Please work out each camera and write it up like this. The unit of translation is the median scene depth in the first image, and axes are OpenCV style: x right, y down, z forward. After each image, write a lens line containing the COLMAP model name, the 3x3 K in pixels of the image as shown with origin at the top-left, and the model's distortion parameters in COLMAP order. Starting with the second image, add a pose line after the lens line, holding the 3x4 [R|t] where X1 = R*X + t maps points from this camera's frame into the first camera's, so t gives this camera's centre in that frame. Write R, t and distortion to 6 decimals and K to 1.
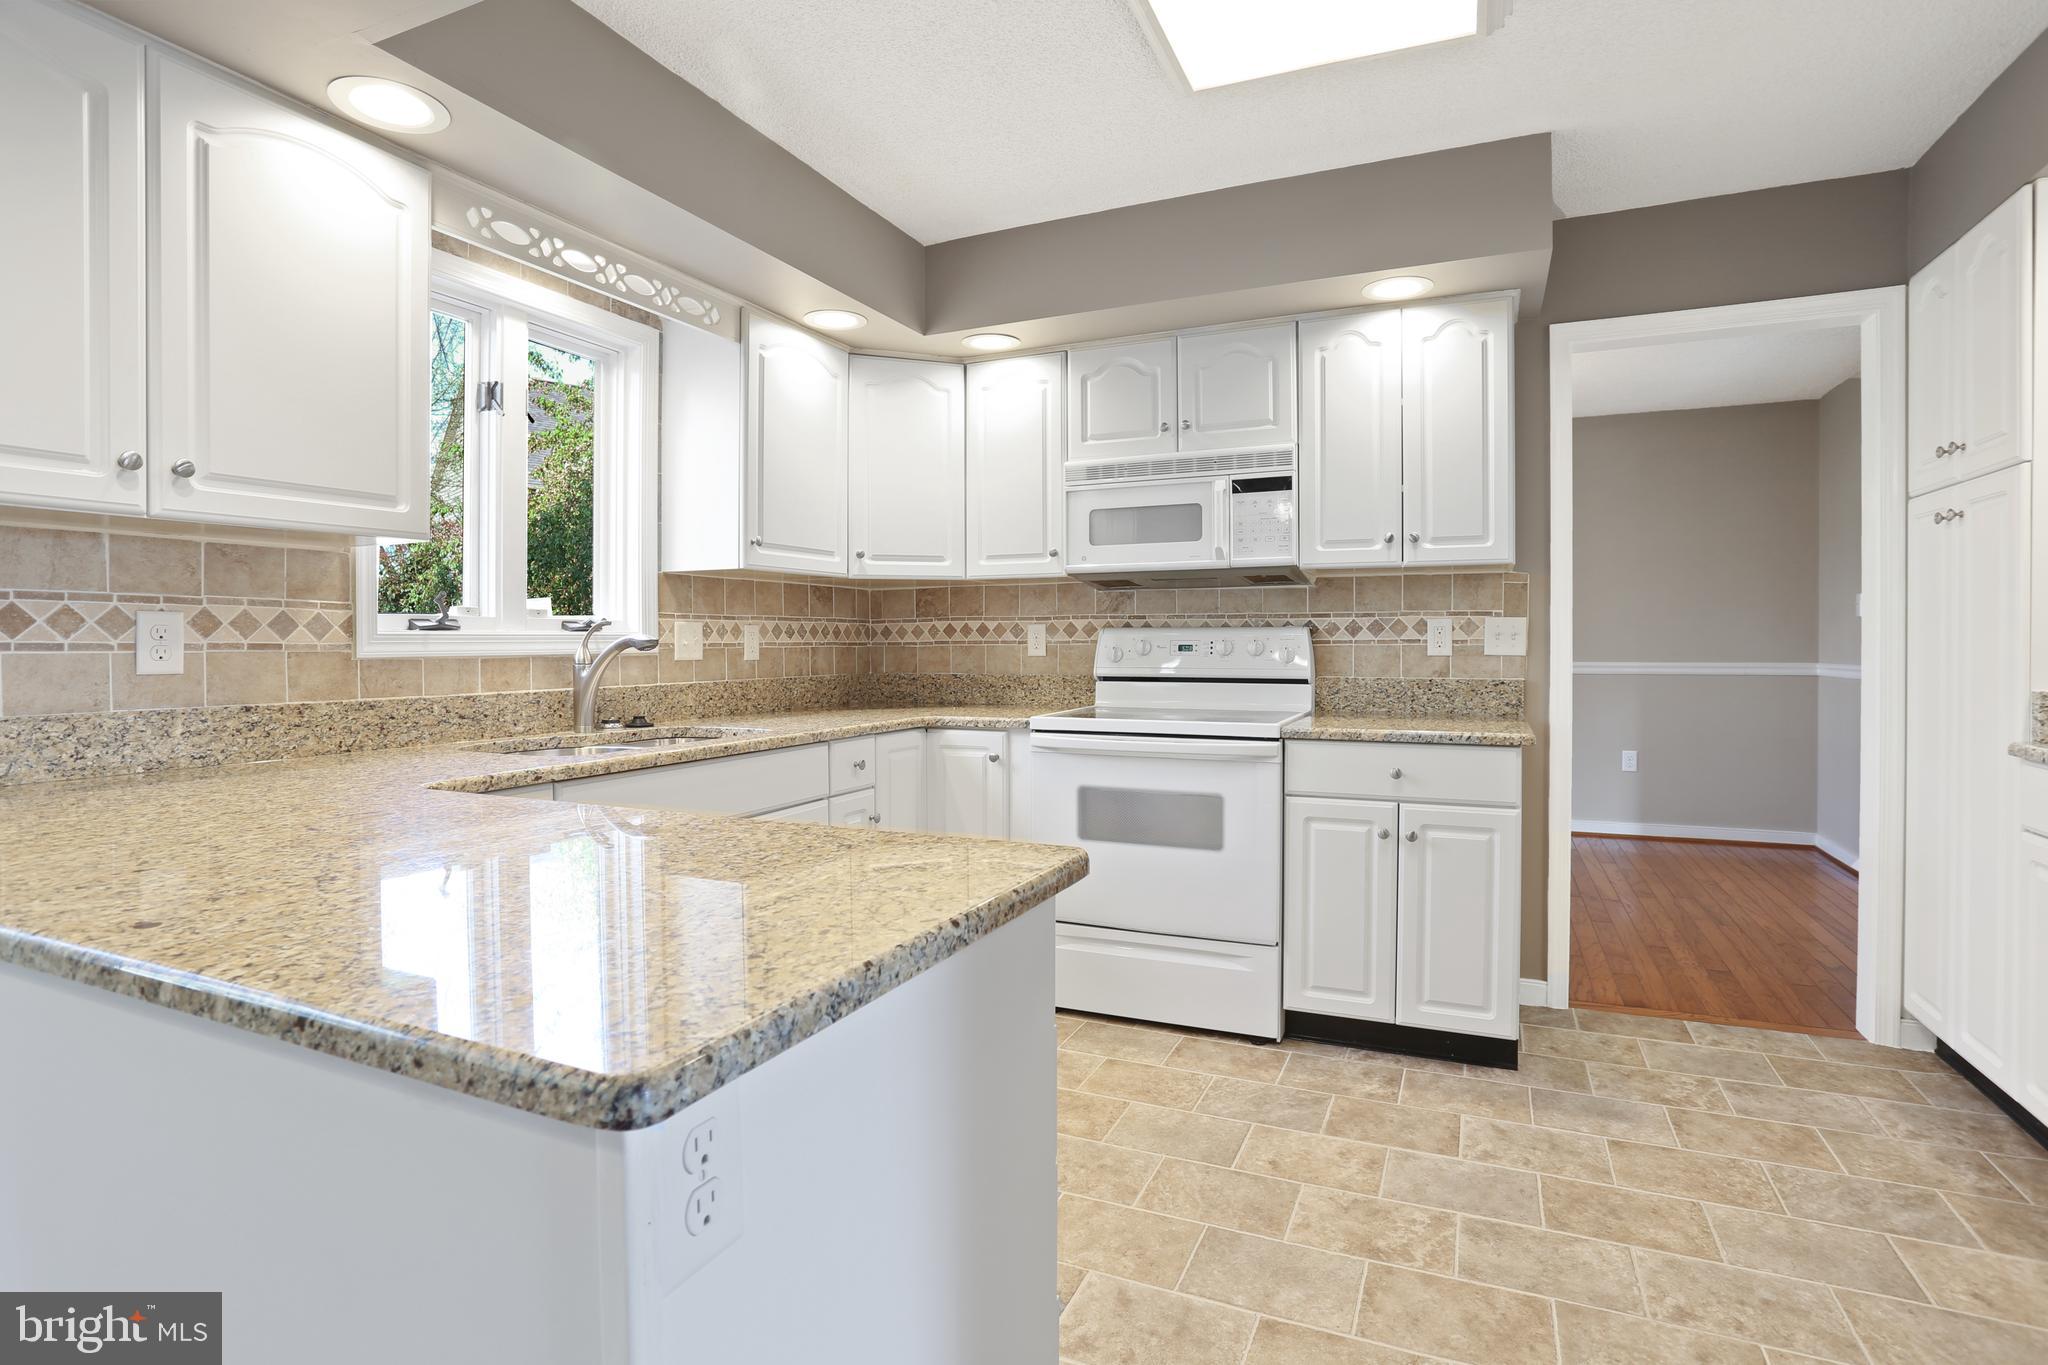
lens RADIAL K [[1020.5, 0, 1044.6], [0, 1020.5, 643.4], [0, 0, 1]] dist [-0.066823, 0.022699]
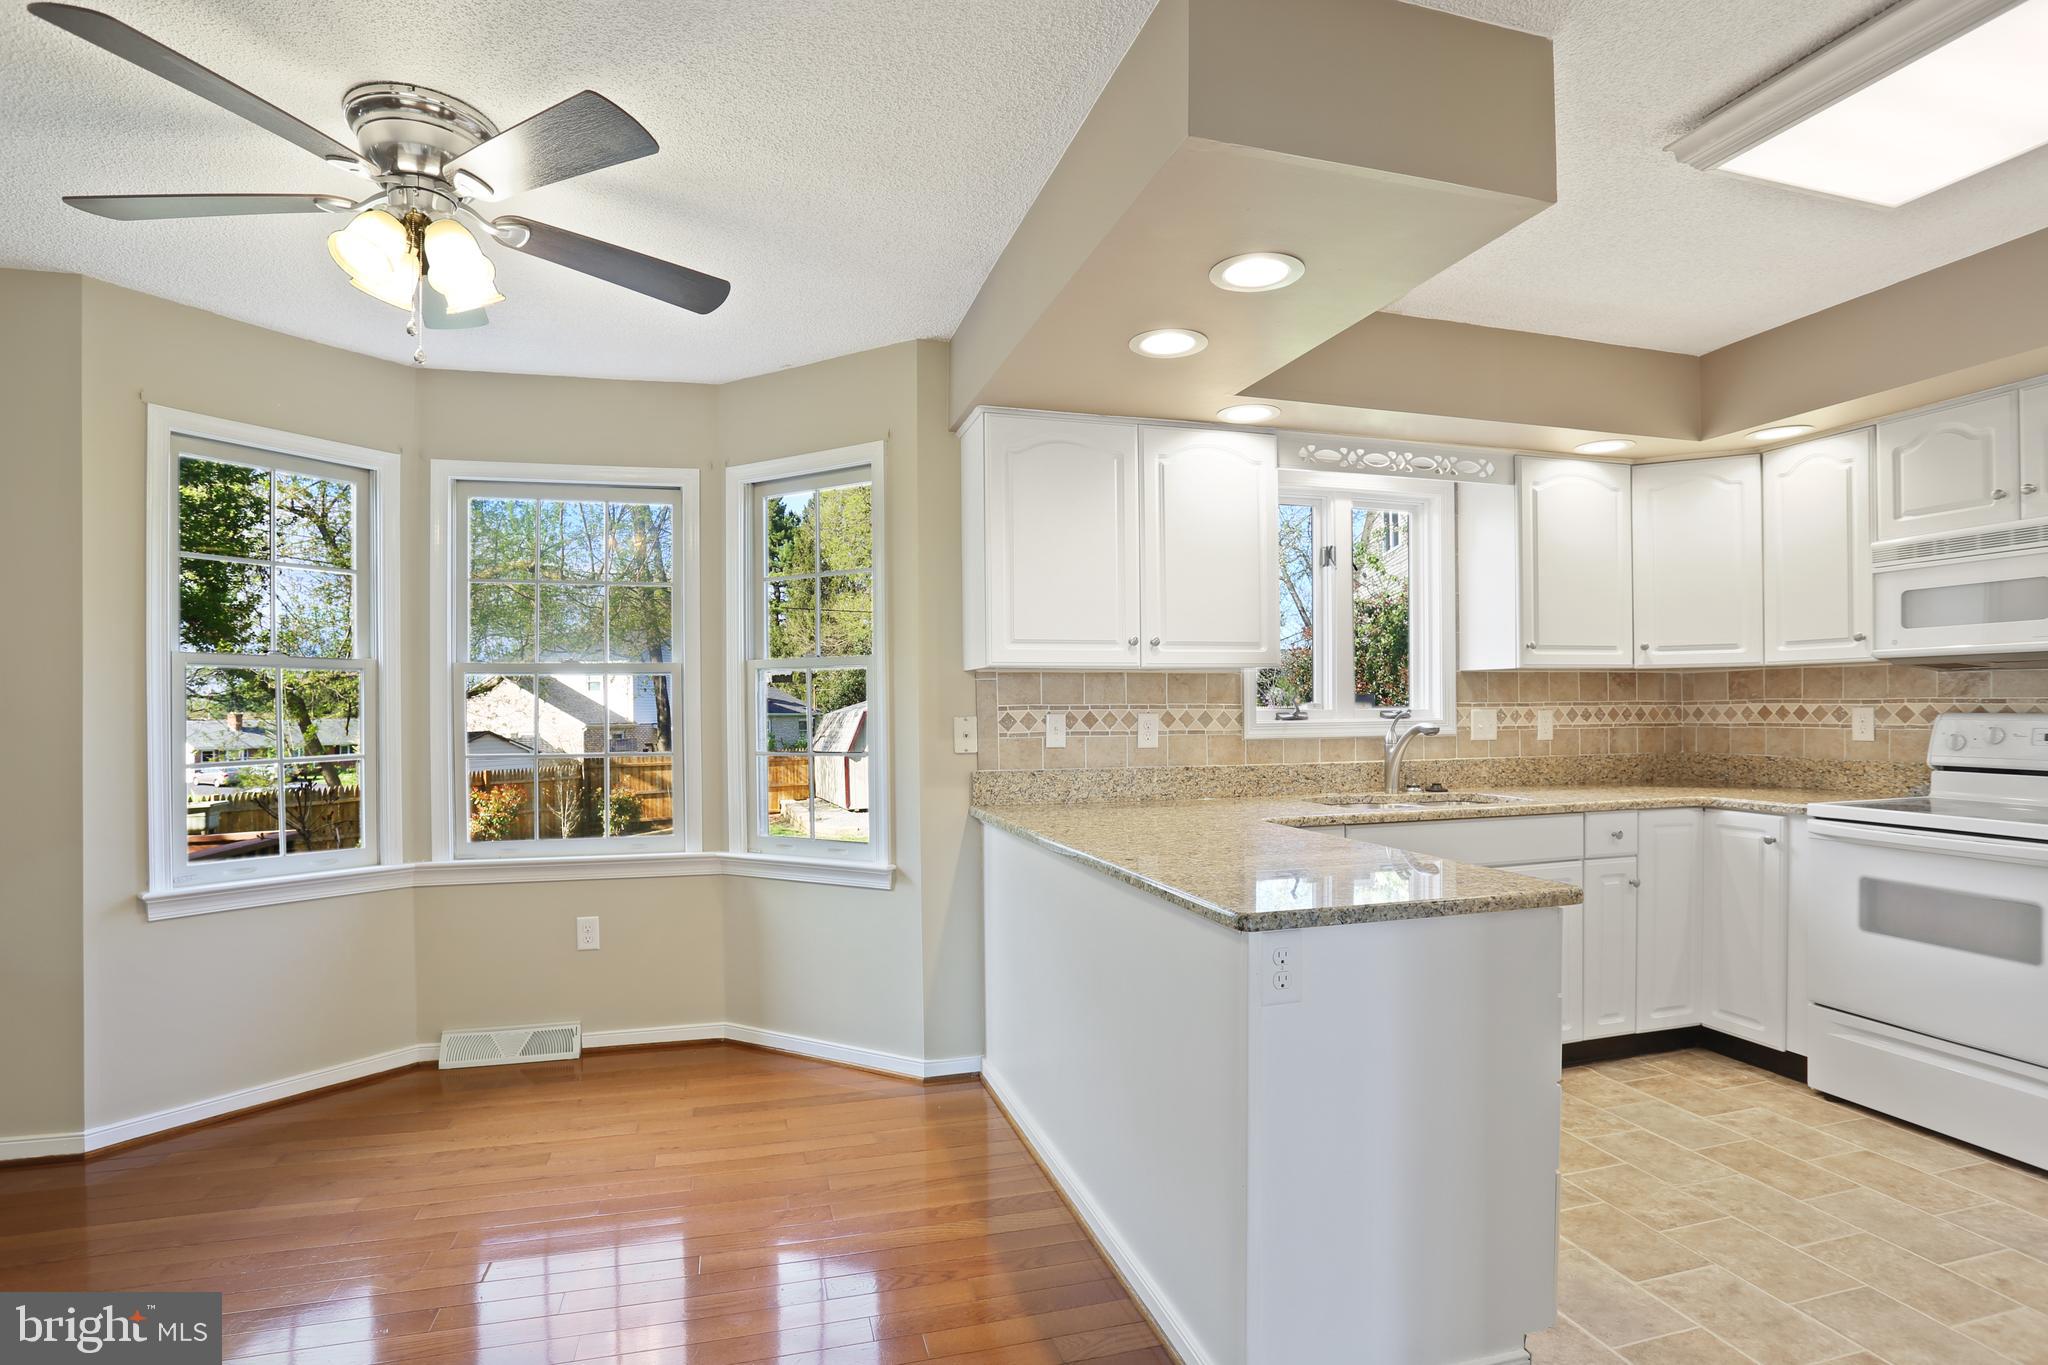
lens RADIAL K [[1020.5, 0, 1013.4], [0, 1020.5, 719.2], [0, 0, 1]] dist [-0.066823, 0.022699]
pose [[0.632355, 0.009477, -0.774621, 0.267990], [0.004069, 0.999871, 0.015554, -0.034029], [0.774668, -0.012988, 0.632235, -0.257609]]
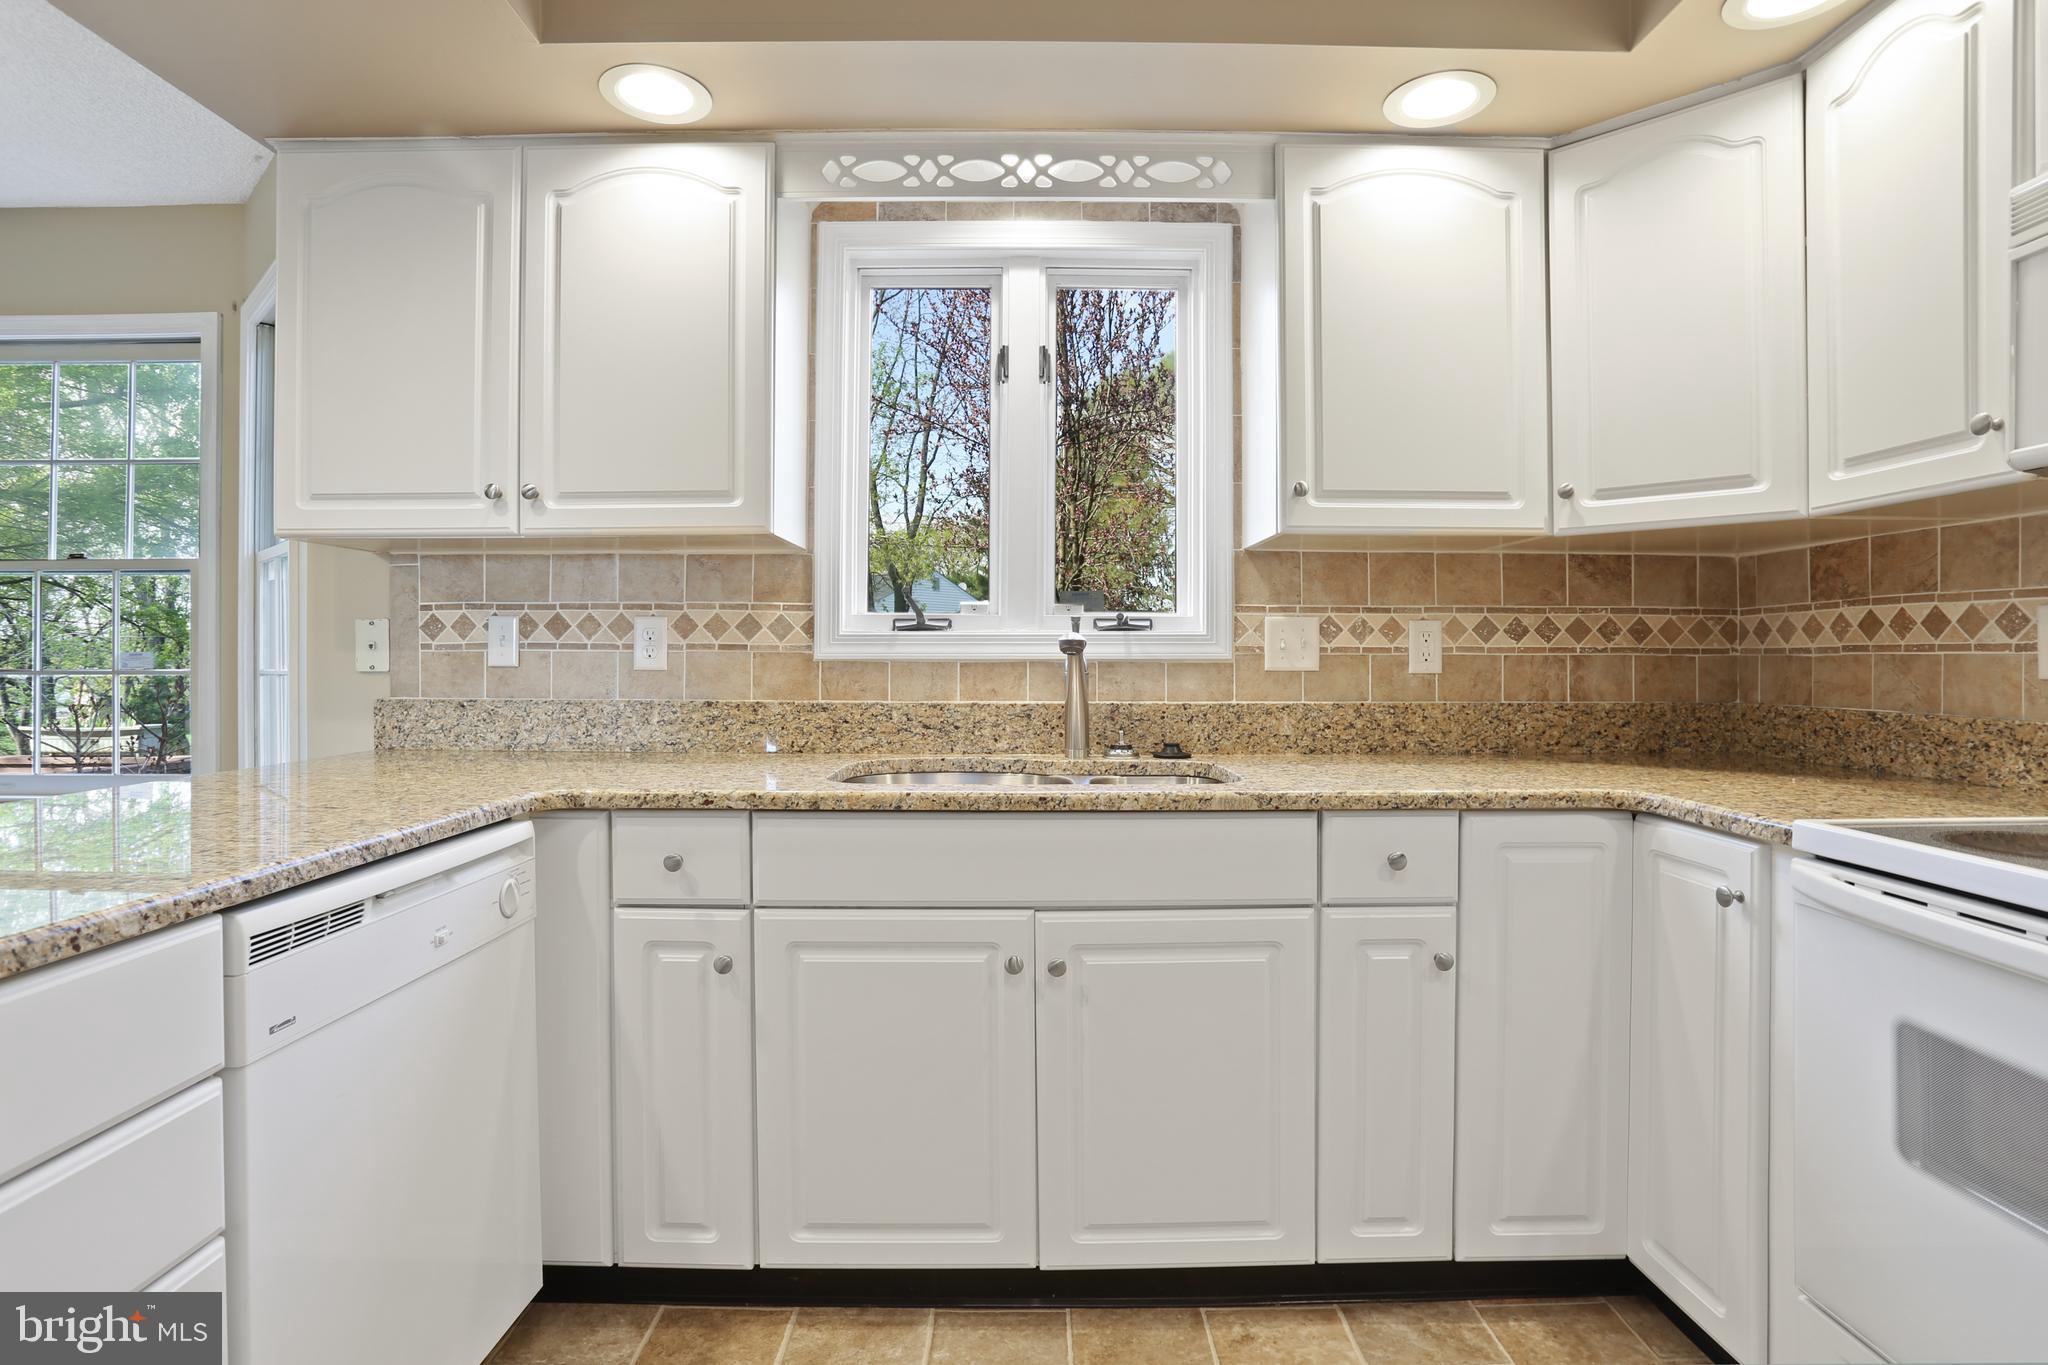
lens RADIAL K [[1020.5, 0, 1014.4], [0, 1020.5, 664.9], [0, 0, 1]] dist [-0.066823, 0.022699]
pose [[0.402347, 0.015903, -0.915349, 0.248587], [-0.005213, 0.999873, 0.015080, 0.002908], [0.915472, -0.001296, 0.402379, 0.588176]]
